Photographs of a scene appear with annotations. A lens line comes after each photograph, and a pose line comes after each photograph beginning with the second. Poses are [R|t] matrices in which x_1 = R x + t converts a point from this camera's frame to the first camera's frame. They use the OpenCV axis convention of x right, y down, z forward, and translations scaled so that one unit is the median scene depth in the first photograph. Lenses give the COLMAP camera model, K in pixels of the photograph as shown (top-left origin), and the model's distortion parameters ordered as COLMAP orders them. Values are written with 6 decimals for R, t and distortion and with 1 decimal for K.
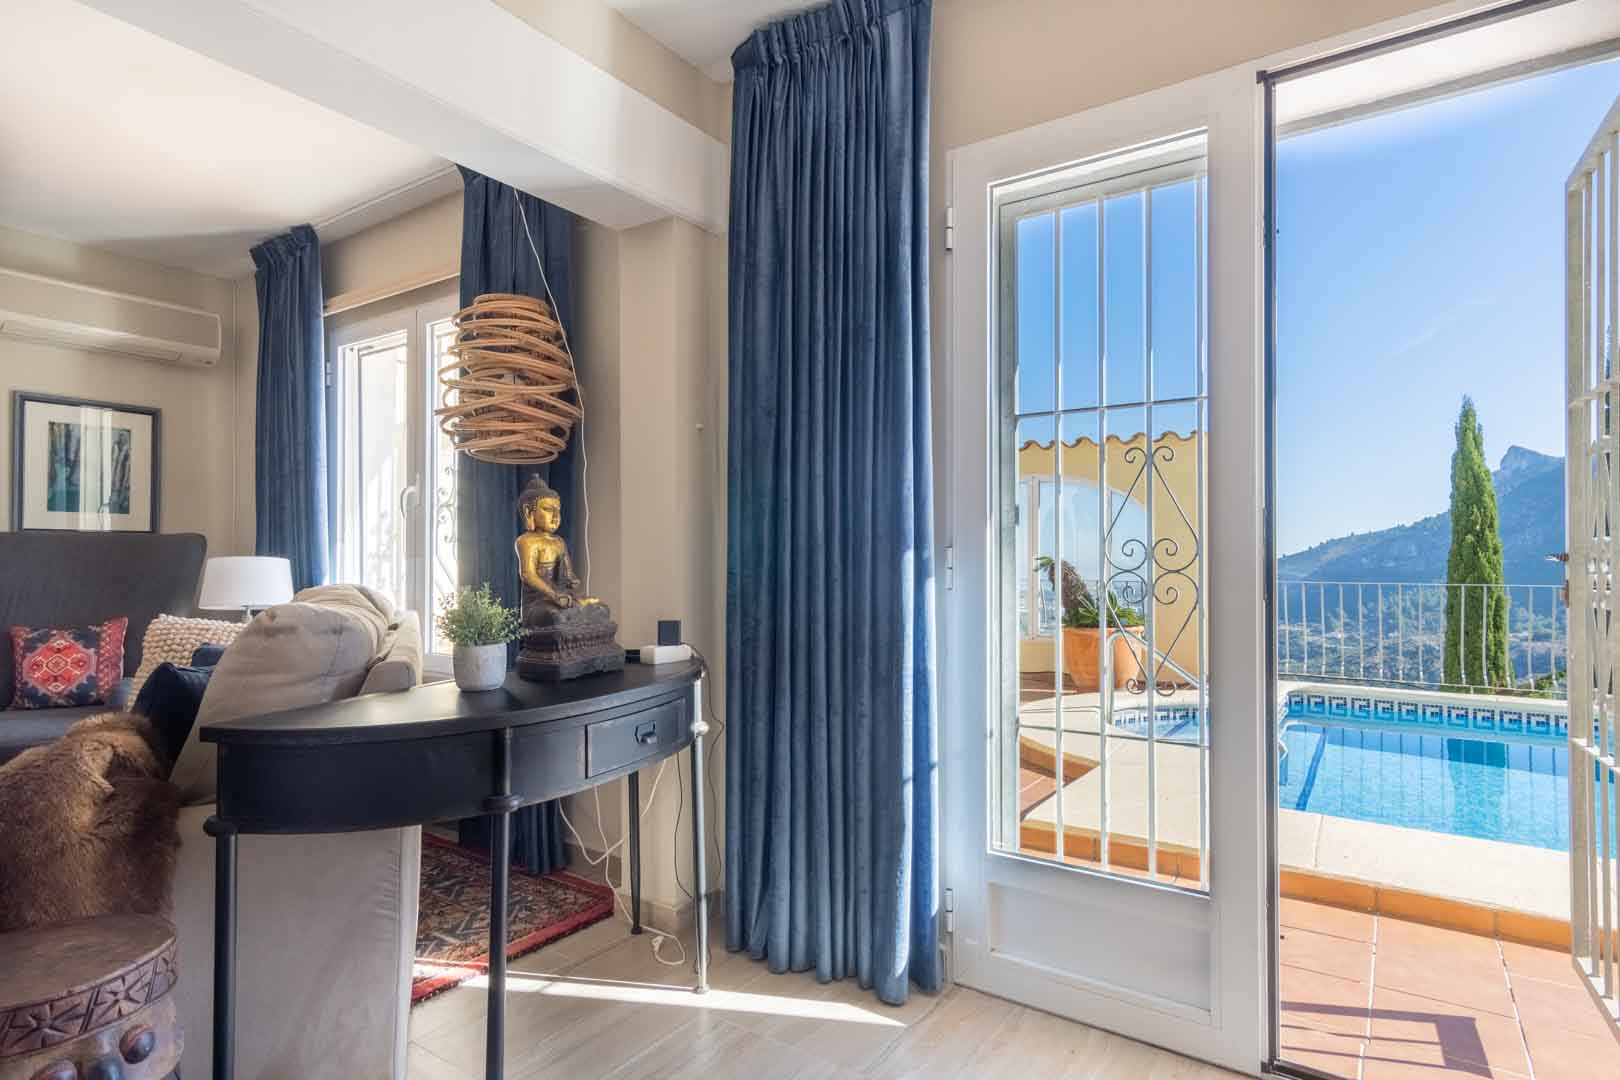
lens RADIAL K [[861.0, 0, 810.0], [0, 861.0, 540.0], [0, 0, 1]] dist [0.015377, 0.000273]
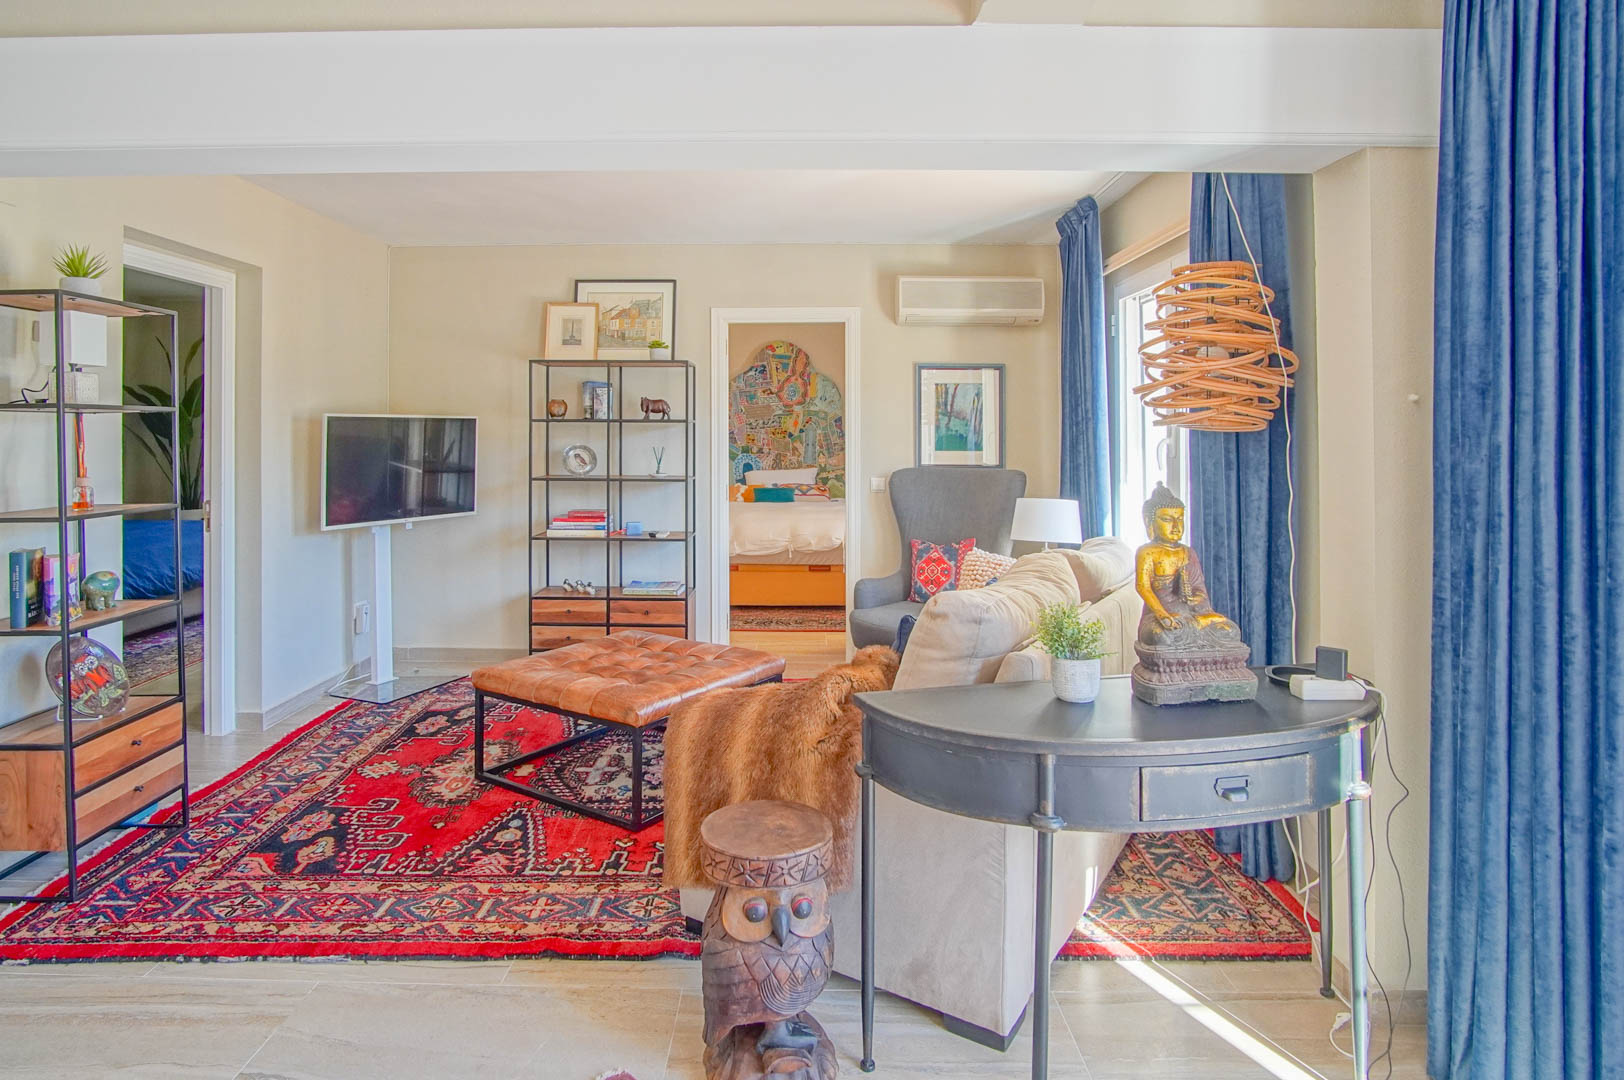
lens RADIAL K [[933.8, 0, 808.0], [0, 933.8, 413.7], [0, 0, 1]] dist [-0.042386, 0.020947]
pose [[0.566821, -0.008459, -0.823797, 0.269168], [0.007389, 0.999959, -0.005183, -0.125534], [0.823808, -0.003149, 0.566861, 0.064467]]
